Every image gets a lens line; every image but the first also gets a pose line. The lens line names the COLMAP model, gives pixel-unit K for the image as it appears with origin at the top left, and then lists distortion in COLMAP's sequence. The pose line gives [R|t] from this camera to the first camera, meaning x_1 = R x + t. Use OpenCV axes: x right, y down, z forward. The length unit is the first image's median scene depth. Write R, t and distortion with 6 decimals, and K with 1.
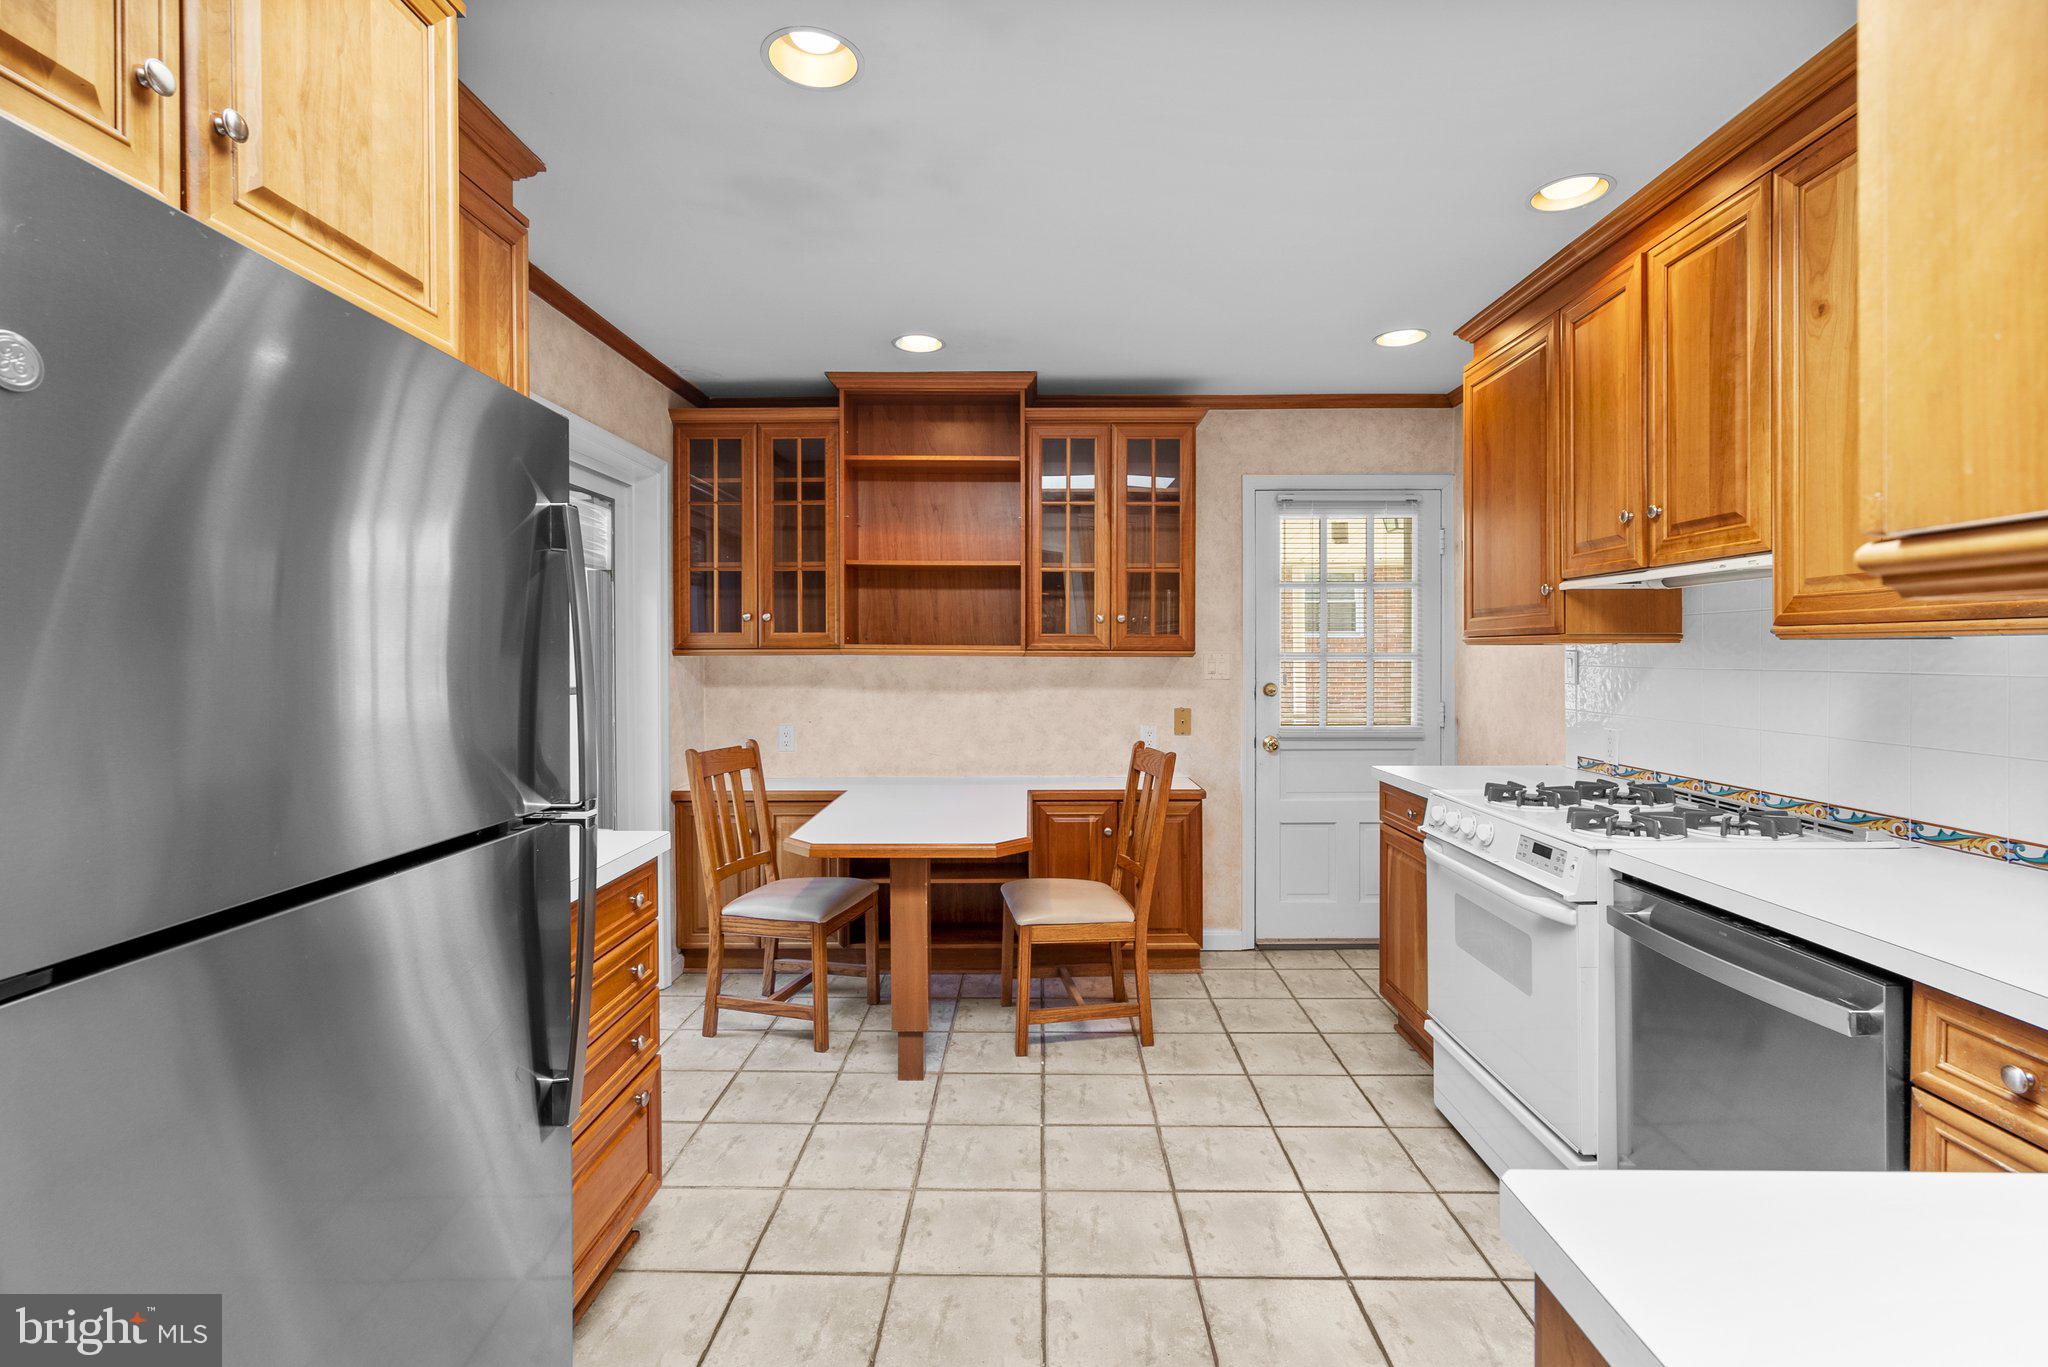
lens RADIAL K [[934.4, 0, 1024.0], [0, 934.4, 666.4], [0, 0, 1]] dist [-0.005675, -0.000247]
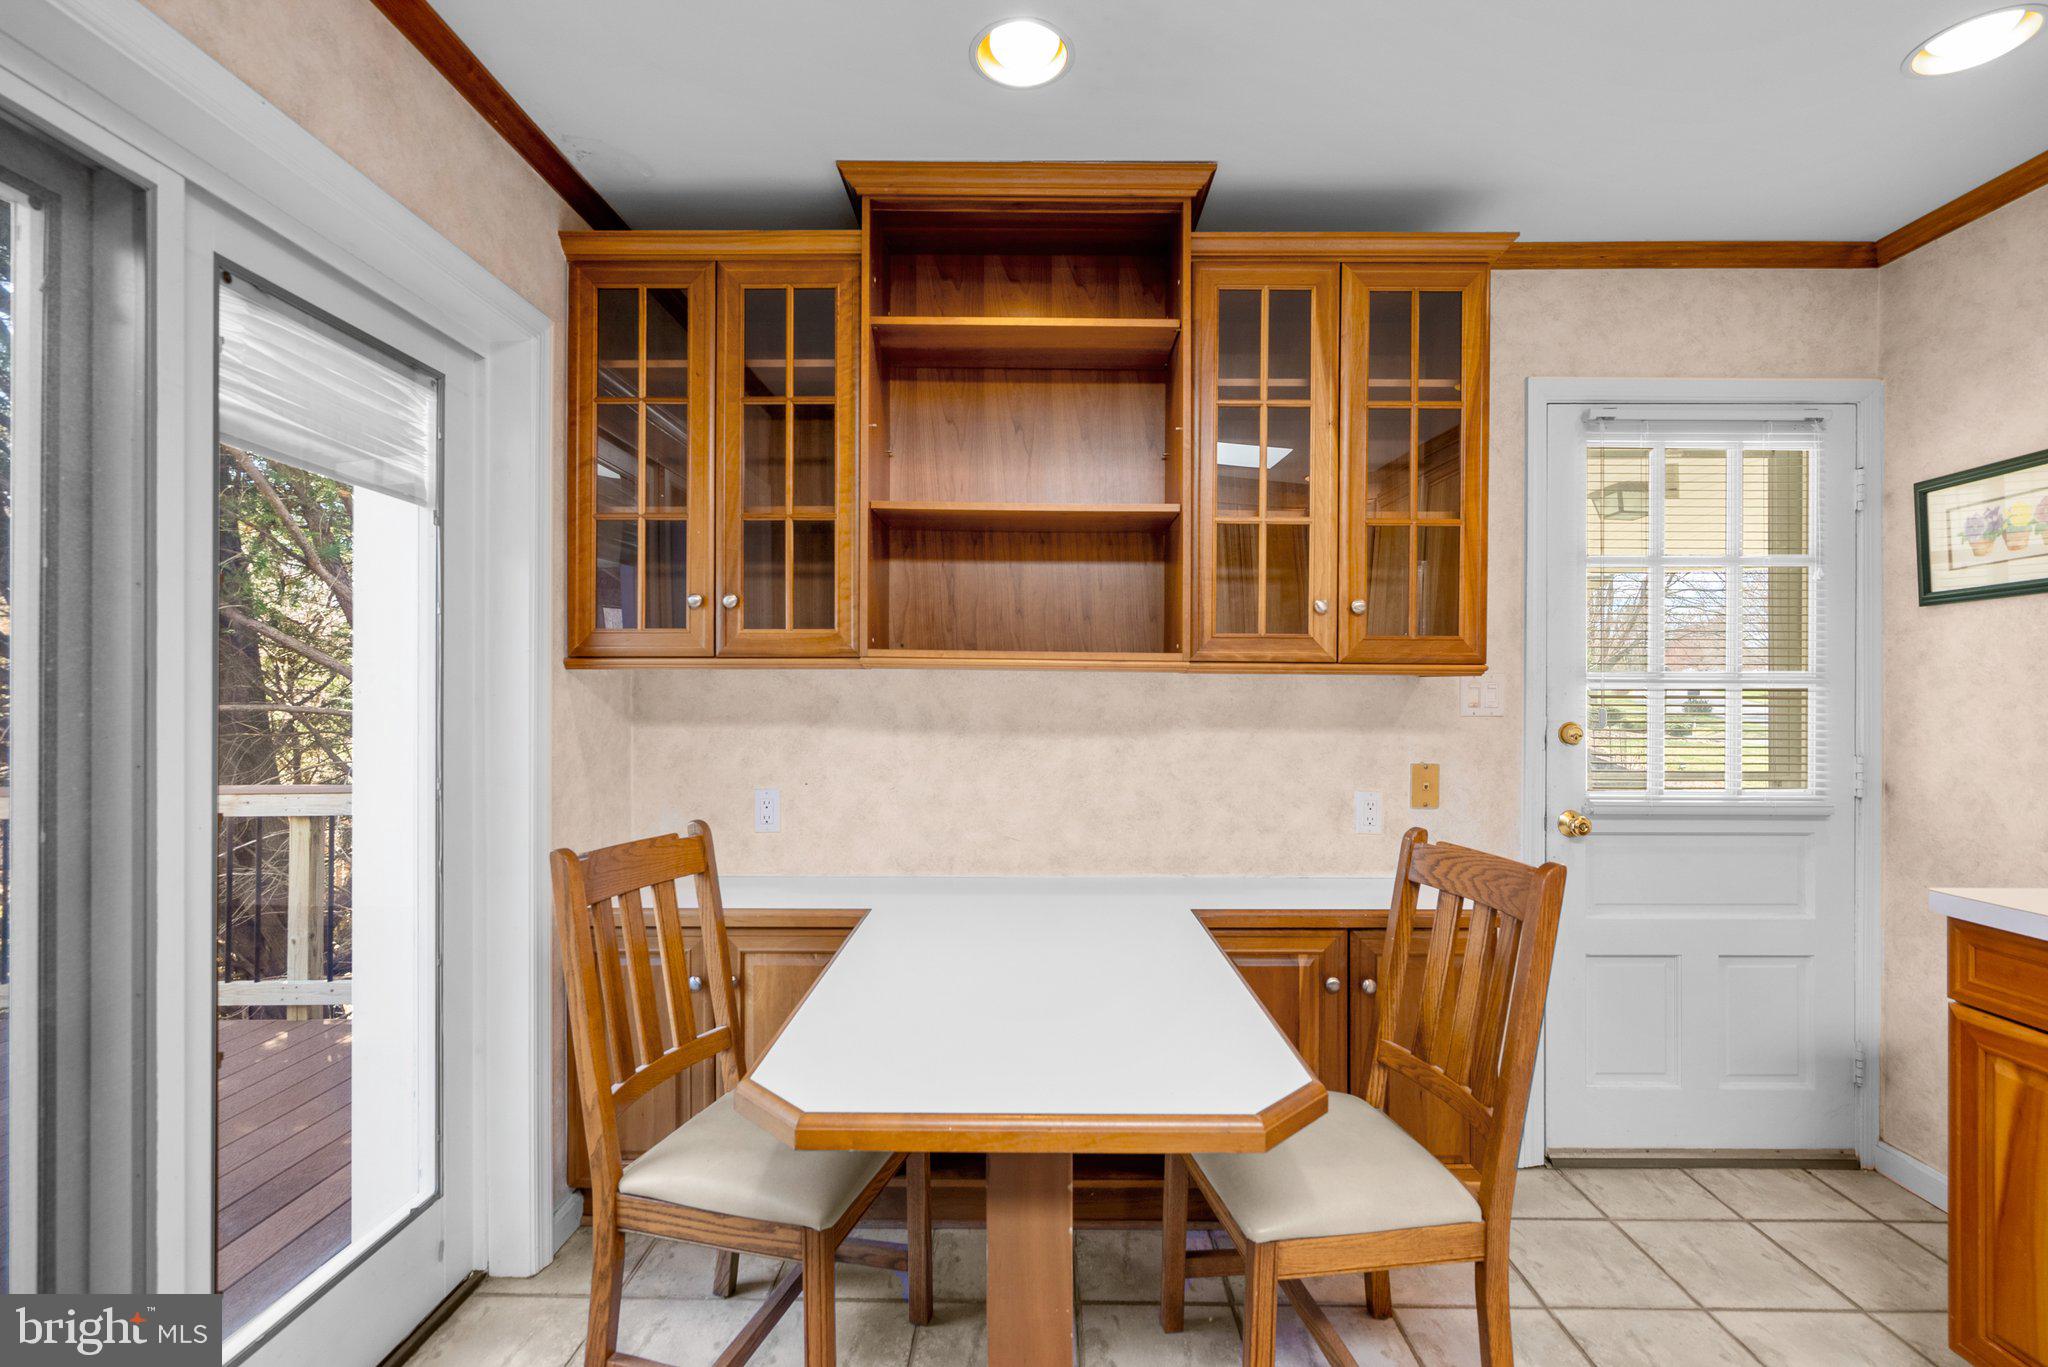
lens RADIAL K [[934.4, 0, 1029.8], [0, 934.4, 699.6], [0, 0, 1]] dist [-0.005675, -0.000247]
pose [[0.999970, 0.005592, 0.005370, -0.095343], [-0.005547, 0.999950, -0.008333, 0.010302], [-0.005416, 0.008303, 0.999951, 0.428216]]
